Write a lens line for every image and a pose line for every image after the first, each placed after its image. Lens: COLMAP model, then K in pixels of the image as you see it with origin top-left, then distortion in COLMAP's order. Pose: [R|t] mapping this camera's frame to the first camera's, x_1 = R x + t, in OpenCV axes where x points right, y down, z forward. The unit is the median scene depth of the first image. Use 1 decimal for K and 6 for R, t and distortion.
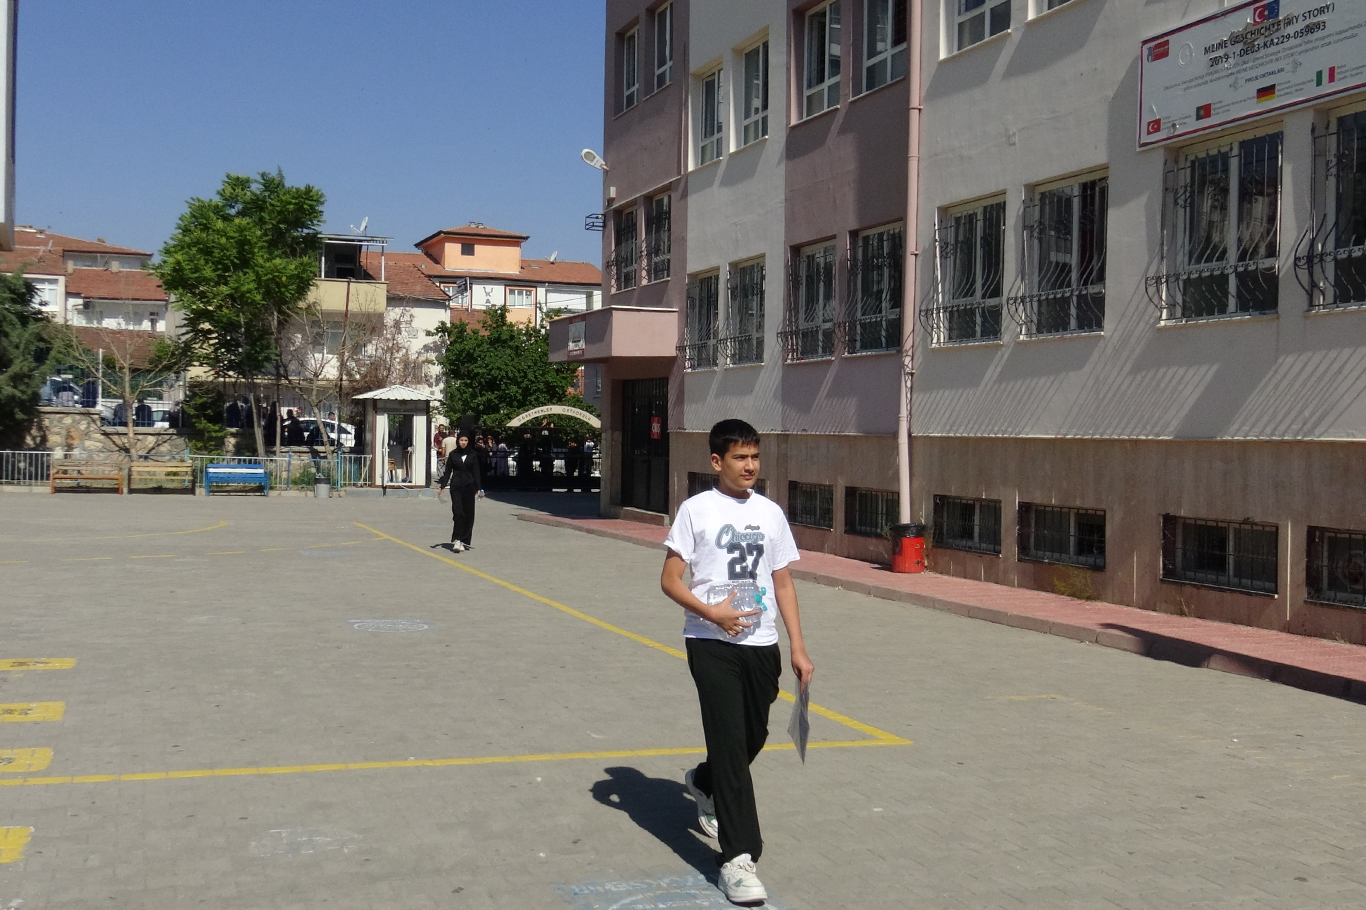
lens RADIAL K [[1442.1, 0, 682.8], [0, 1442.1, 456.1], [0, 0, 1]] dist [0.030029, 0.000000]
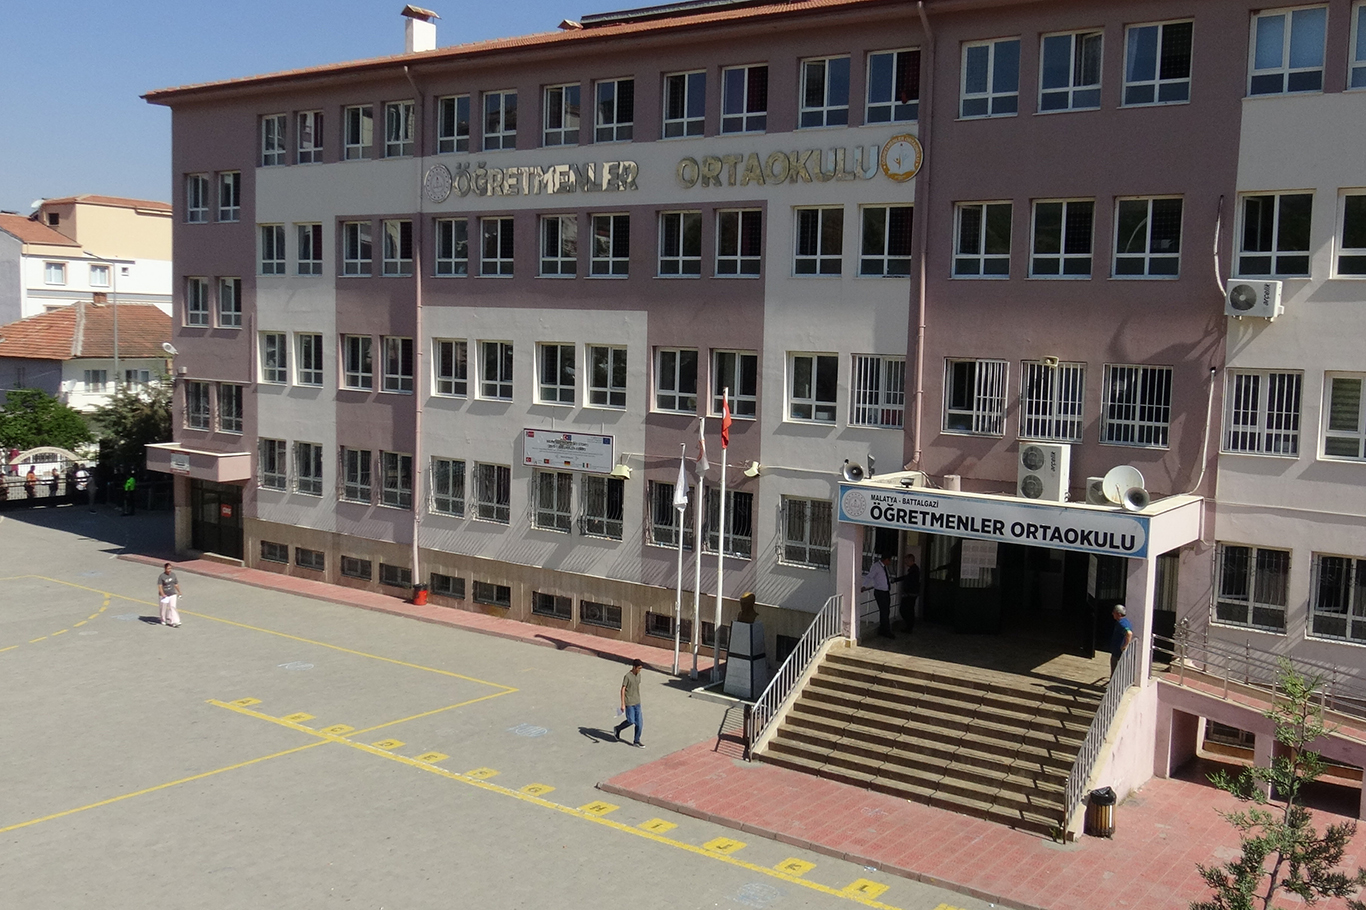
lens RADIAL K [[1442.1, 0, 681.8], [0, 1442.1, 455.0], [0, 0, 1]] dist [0.030029, 0.000000]
pose [[0.851692, -0.044162, 0.522178, -0.735743], [-0.007071, 0.995384, 0.095716, -0.410588], [-0.523995, -0.085213, 0.847448, -1.284410]]
